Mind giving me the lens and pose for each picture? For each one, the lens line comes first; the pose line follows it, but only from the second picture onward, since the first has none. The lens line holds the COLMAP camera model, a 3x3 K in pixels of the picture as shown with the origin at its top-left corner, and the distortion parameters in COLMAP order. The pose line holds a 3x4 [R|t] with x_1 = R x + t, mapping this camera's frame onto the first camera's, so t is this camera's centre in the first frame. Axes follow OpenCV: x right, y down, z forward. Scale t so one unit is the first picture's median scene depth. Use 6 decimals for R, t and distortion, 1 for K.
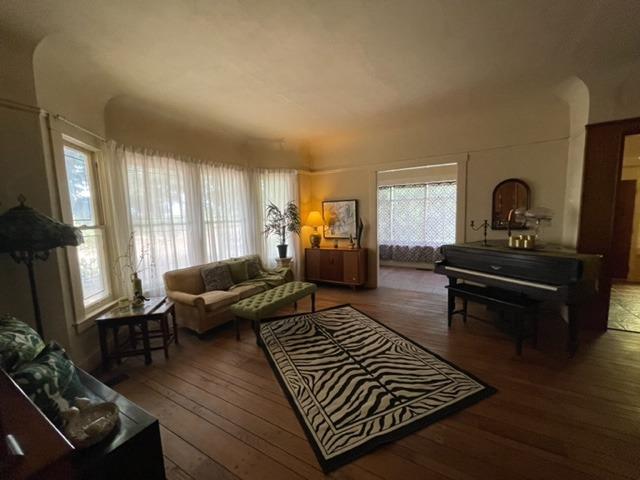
lens RADIAL K [[260.4, 0, 320.0], [0, 260.4, 240.0], [0, 0, 1]] dist [0.001036, 0.000154]
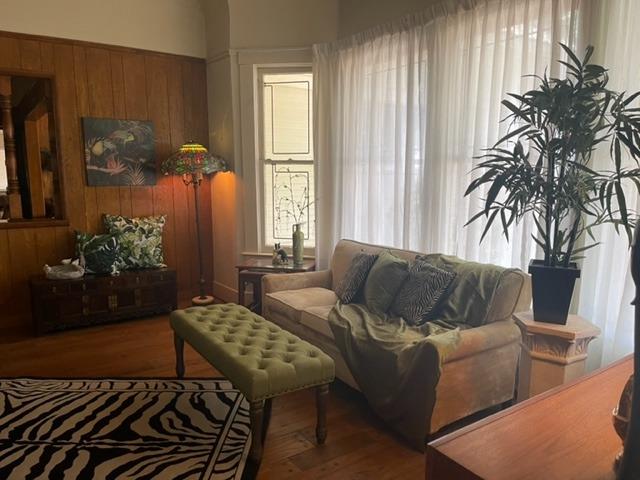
lens RADIAL K [[480.3, 0, 320.0], [0, 480.3, 240.0], [0, 0, 1]] dist [0.069732, -0.099490]
pose [[-0.417047, 0.153543, -0.895821, 0.563718], [-0.078214, 0.975908, 0.203682, -0.125293], [0.905513, 0.155011, -0.394991, 1.736053]]
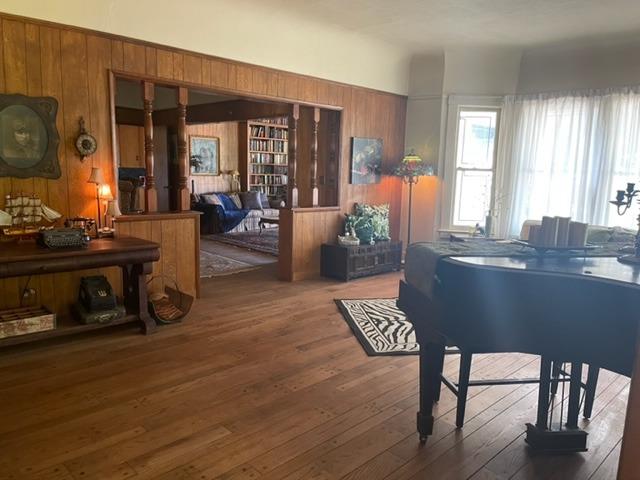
lens RADIAL K [[480.3, 0, 320.0], [0, 480.3, 240.0], [0, 0, 1]] dist [0.069732, -0.099490]
pose [[-0.278777, 0.164241, -0.946207, 1.696567], [-0.112392, 0.972917, 0.201991, -0.102775], [0.953756, 0.162657, -0.252768, 0.898987]]
